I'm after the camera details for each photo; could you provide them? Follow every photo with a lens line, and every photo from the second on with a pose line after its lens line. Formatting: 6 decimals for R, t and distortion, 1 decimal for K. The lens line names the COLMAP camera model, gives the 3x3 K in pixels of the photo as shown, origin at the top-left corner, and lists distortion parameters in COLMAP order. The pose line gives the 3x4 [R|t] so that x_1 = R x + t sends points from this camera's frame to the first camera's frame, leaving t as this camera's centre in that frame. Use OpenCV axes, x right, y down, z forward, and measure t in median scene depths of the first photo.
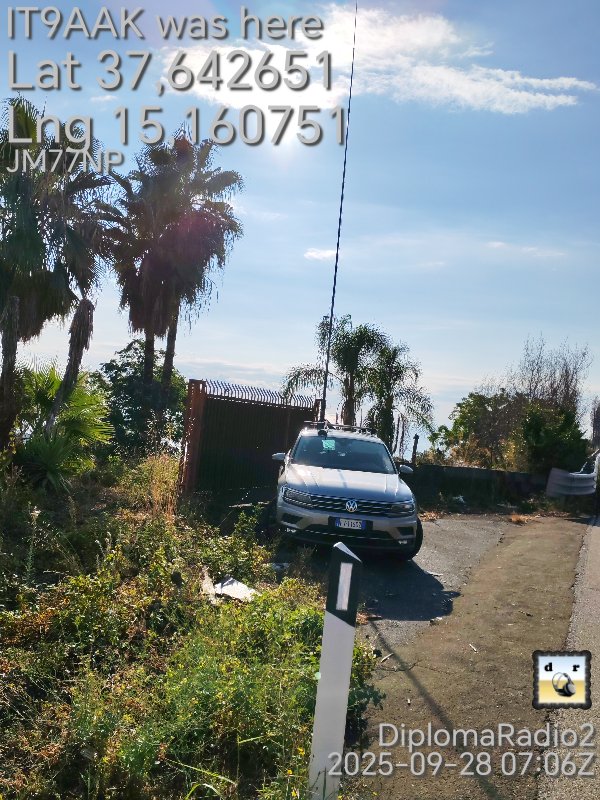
lens RADIAL K [[625.3, 0, 299.7], [0, 625.3, 407.9], [0, 0, 1]] dist [0.048999, -0.070431]
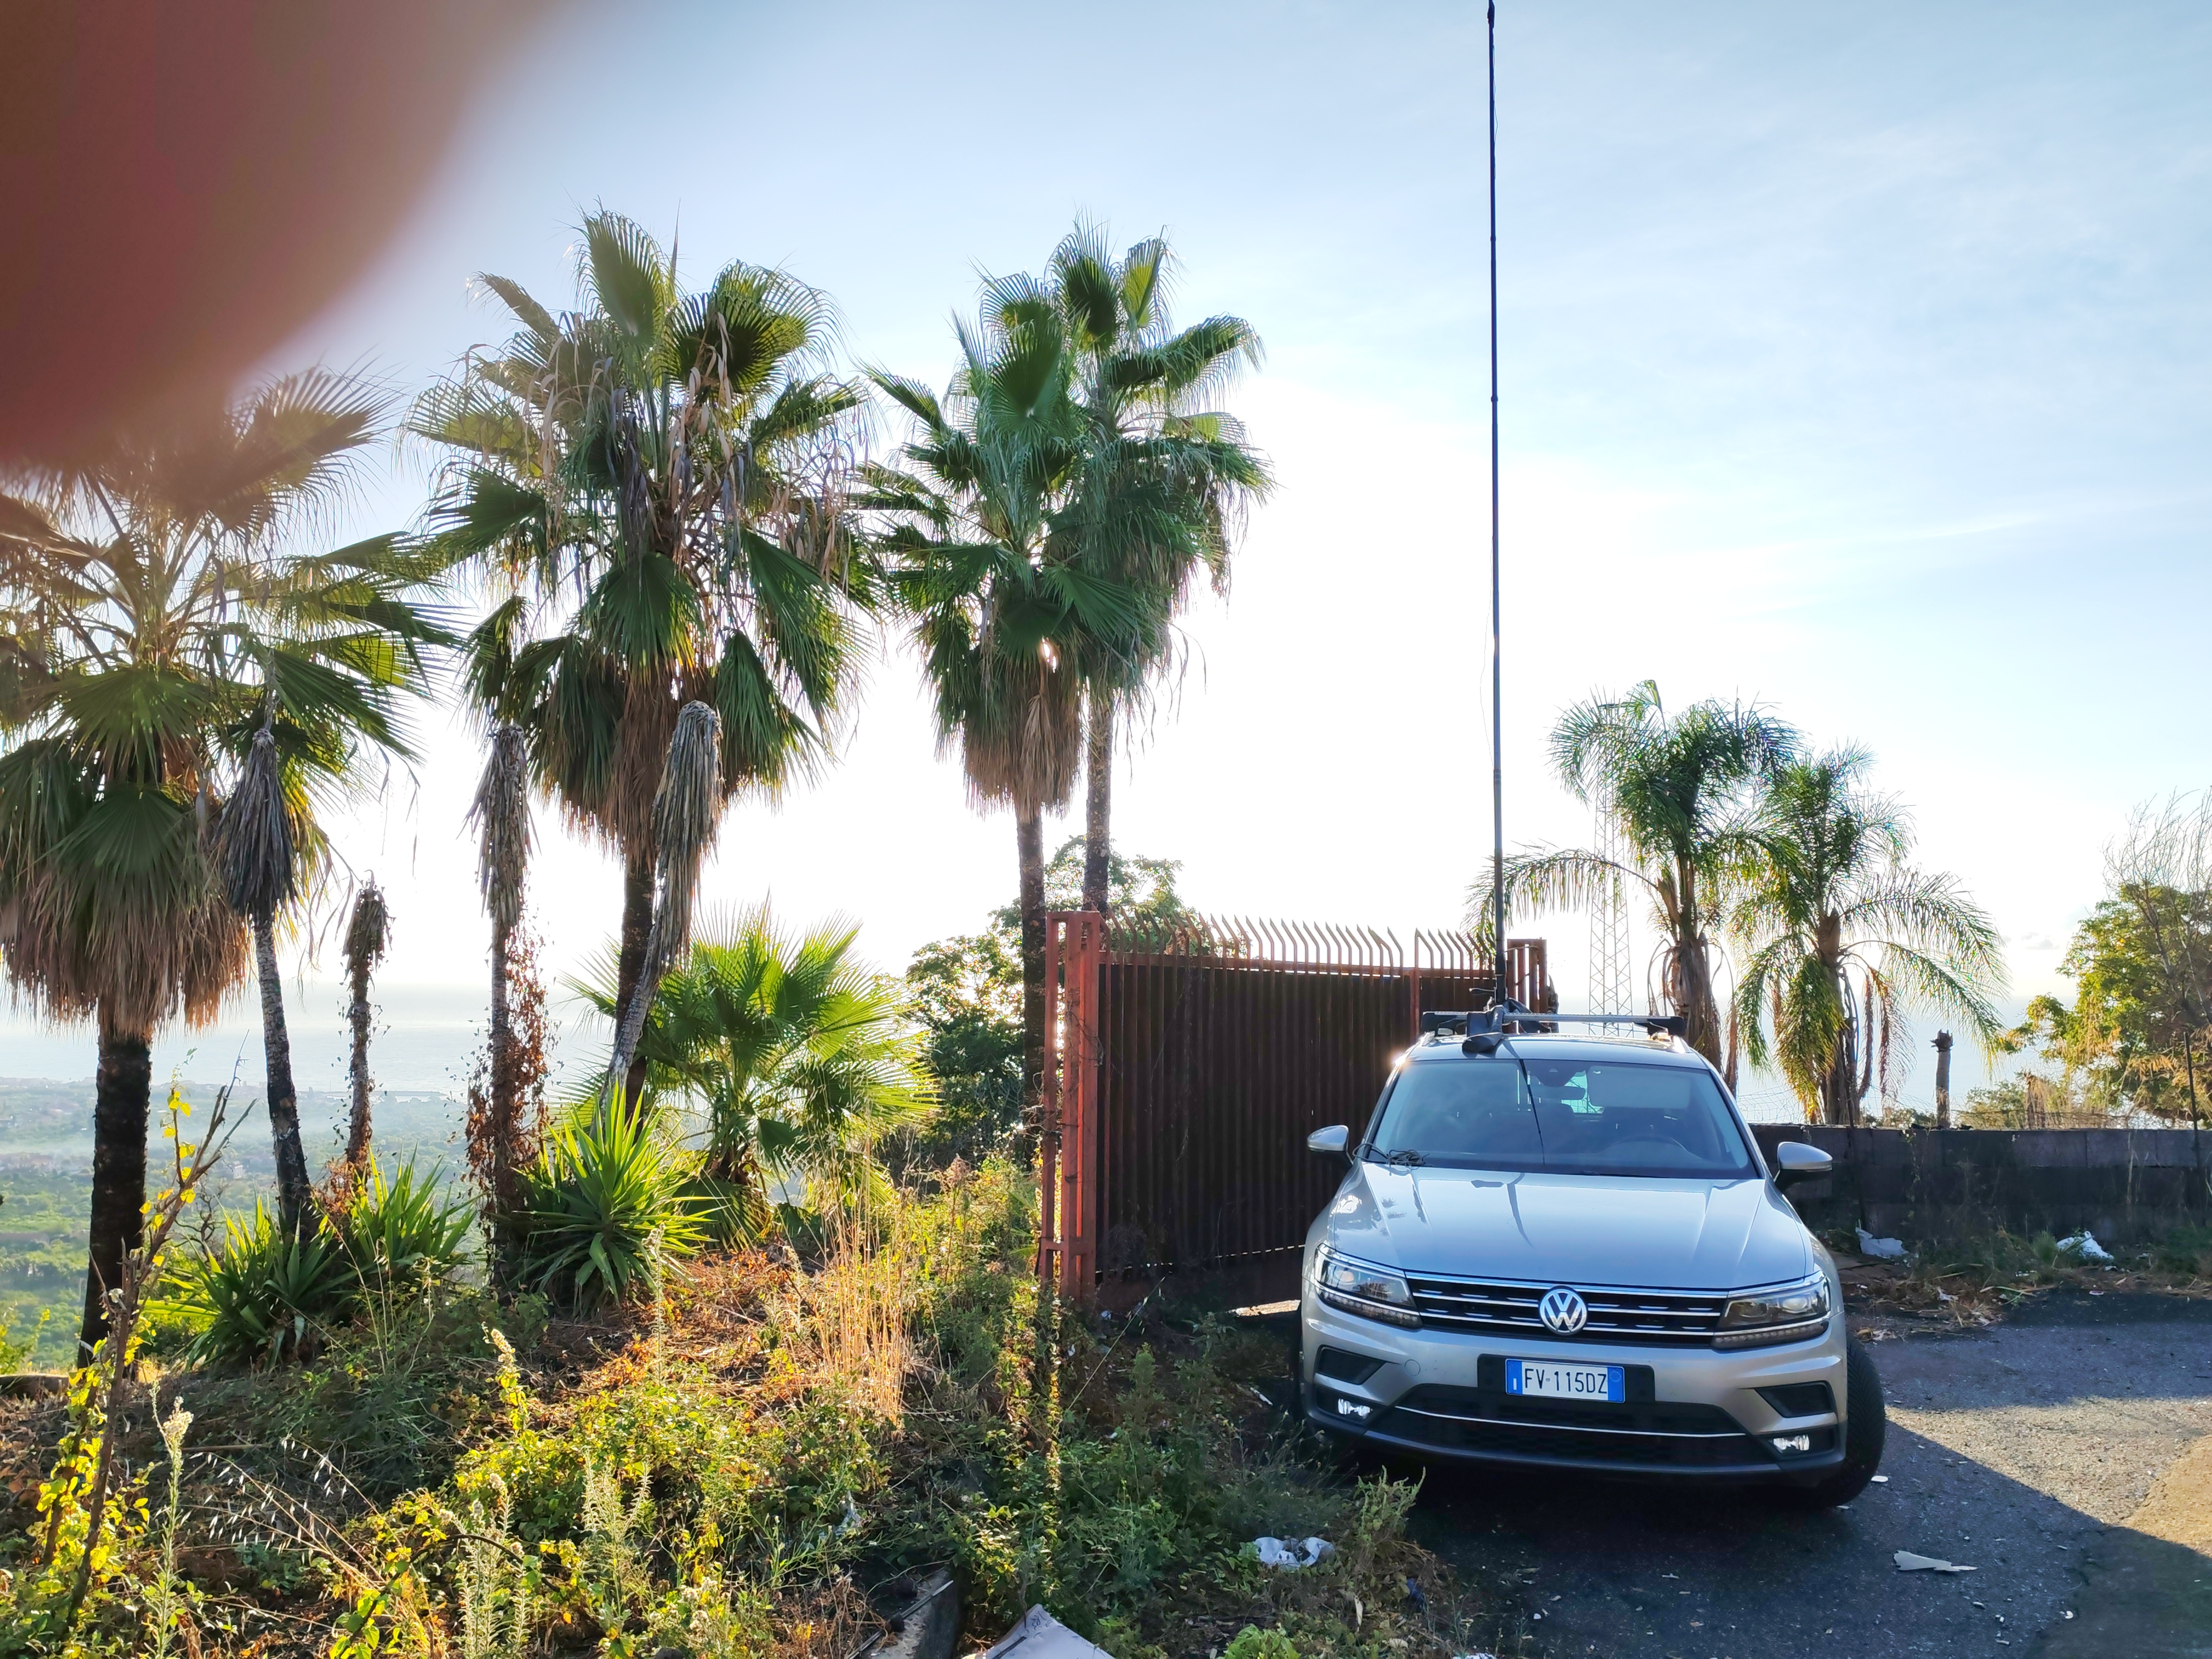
lens RADIAL K [[1728.5, 0, 1069.8], [0, 1728.5, 825.6], [0, 0, 1]] dist [0.054086, -0.079462]
pose [[0.954563, -0.117080, -0.274047, 0.040523], [0.087906, 0.989298, -0.116458, 0.006831], [0.284749, 0.087076, 0.954639, 0.076056]]
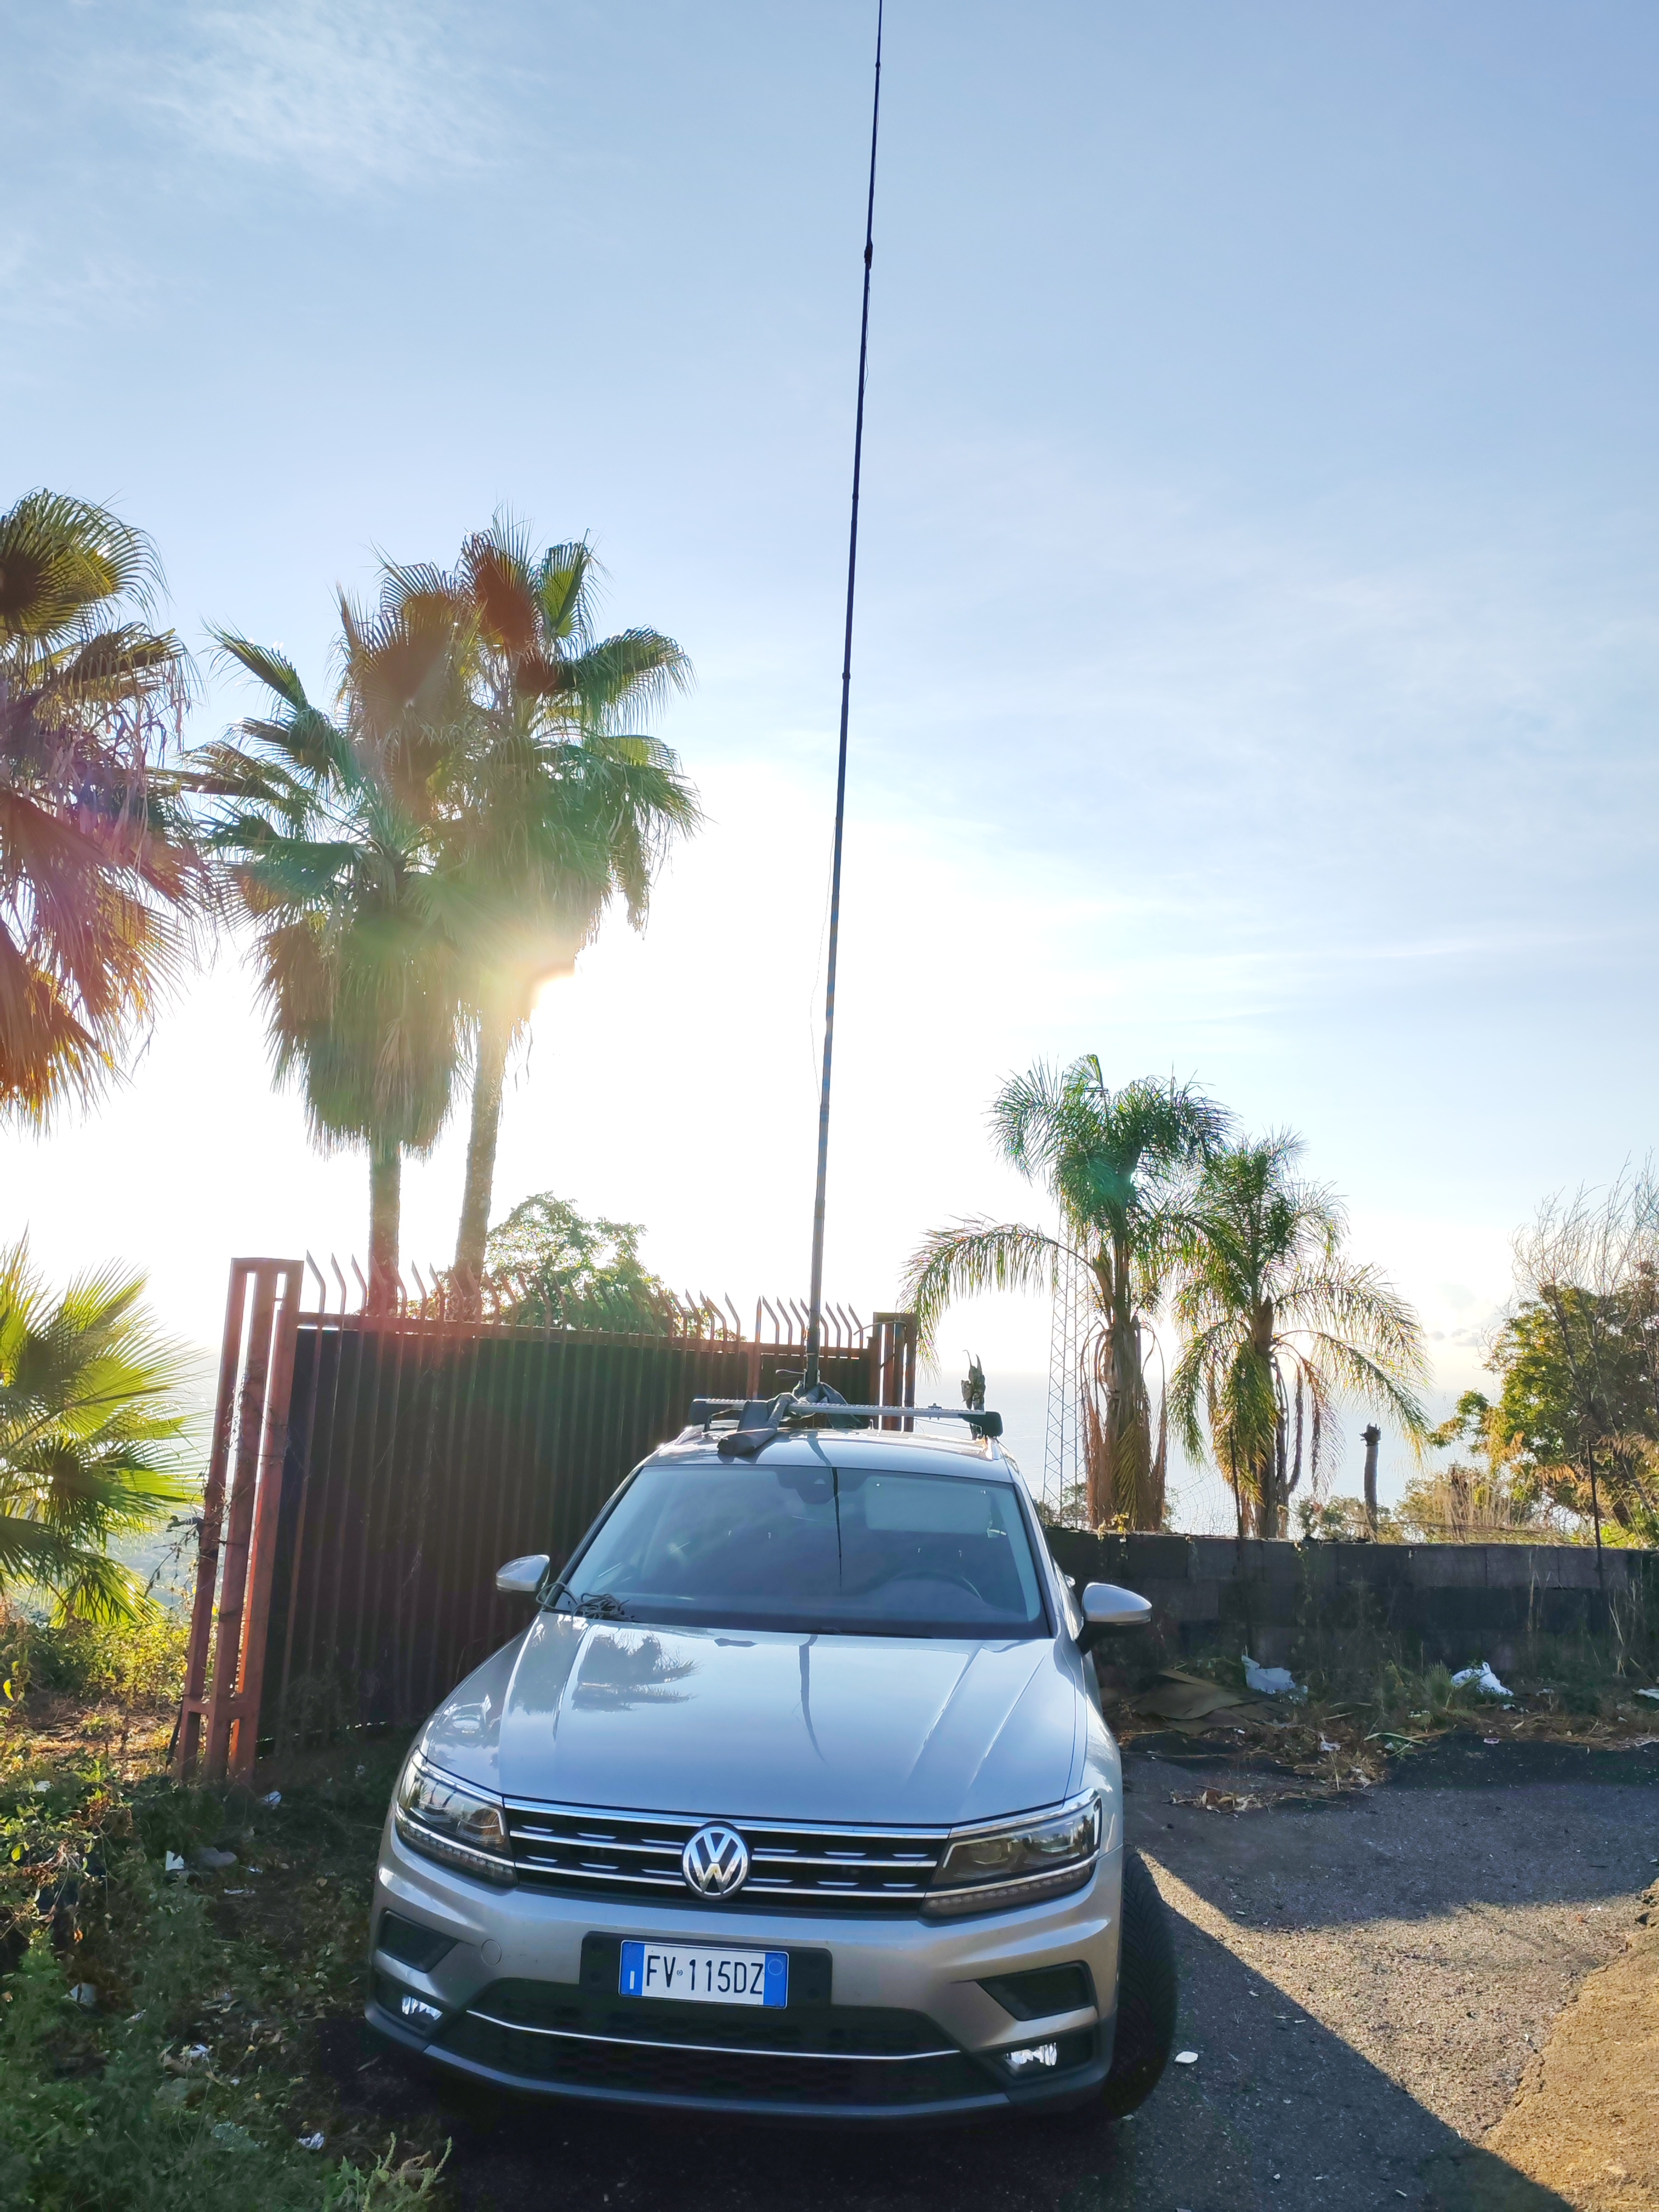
lens RADIAL K [[1728.5, 0, 852.6], [0, 1728.5, 1051.7], [0, 0, 1]] dist [0.054086, -0.079462]
pose [[0.990663, -0.084361, -0.107100, 0.072173], [0.063393, 0.980511, -0.185954, 0.008453], [0.120700, 0.177428, 0.976704, 0.172419]]
